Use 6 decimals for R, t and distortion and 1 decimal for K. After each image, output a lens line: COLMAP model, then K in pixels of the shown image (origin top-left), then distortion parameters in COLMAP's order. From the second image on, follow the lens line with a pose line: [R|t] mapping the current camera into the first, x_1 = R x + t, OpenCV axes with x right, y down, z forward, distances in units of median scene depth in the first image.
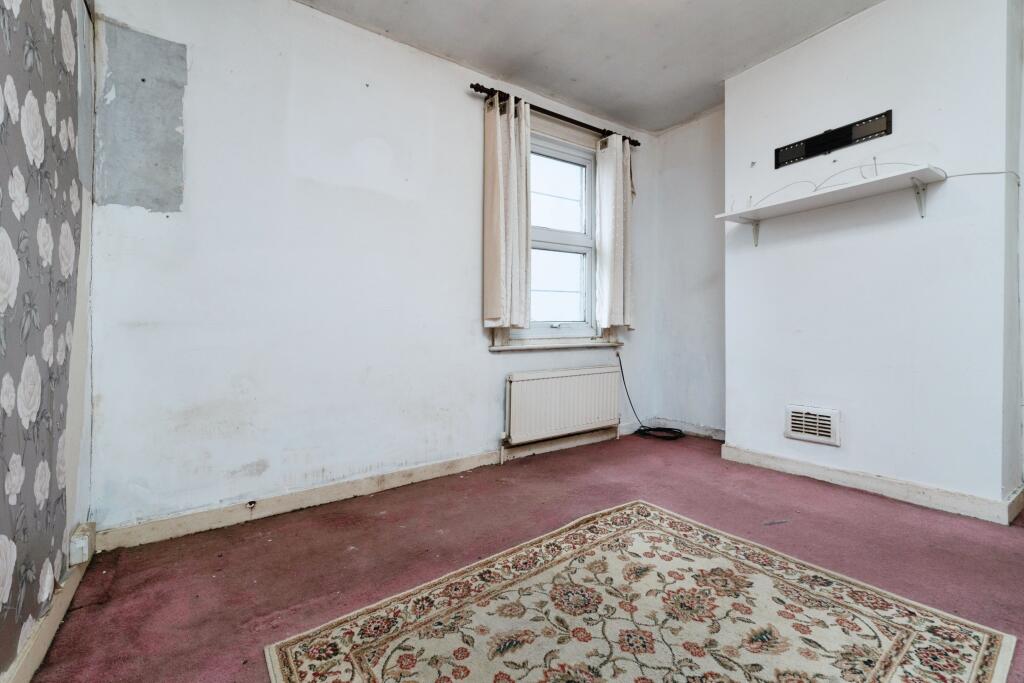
lens RADIAL K [[432.4, 0, 518.3], [0, 432.4, 341.1], [0, 0, 1]] dist [0.008726, -0.003883]
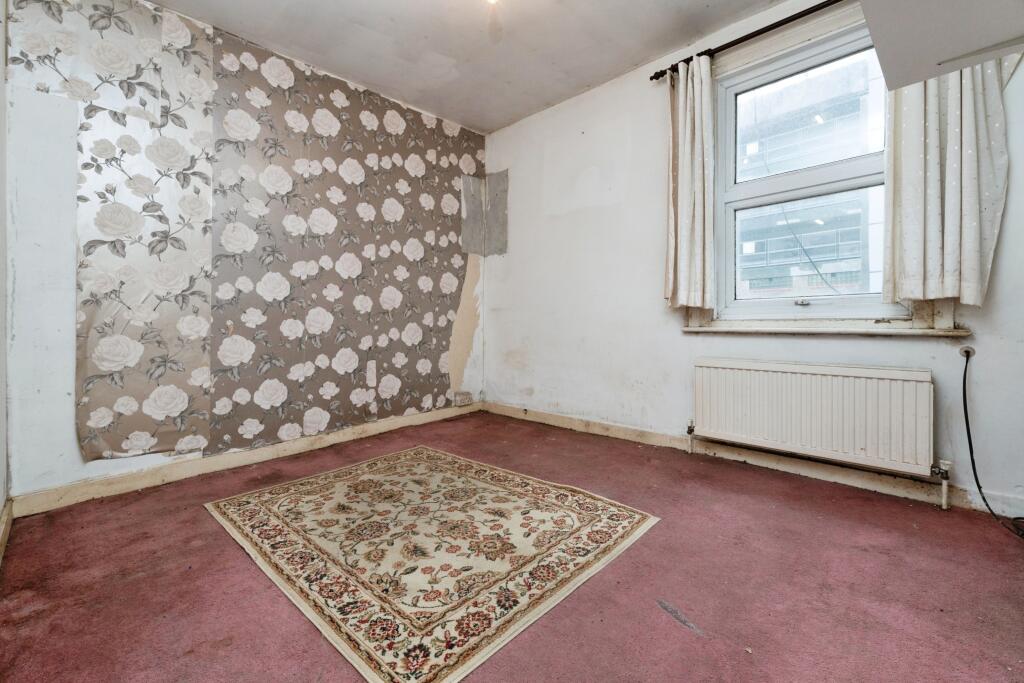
lens RADIAL K [[451.6, 0, 510.4], [0, 451.6, 308.9], [0, 0, 1]] dist [-0.000370, -0.000108]
pose [[0.171088, -0.002892, -0.985252, 1.532073], [-0.002969, 0.999990, -0.003450, -0.042081], [0.985251, 0.003515, 0.171078, 0.806984]]
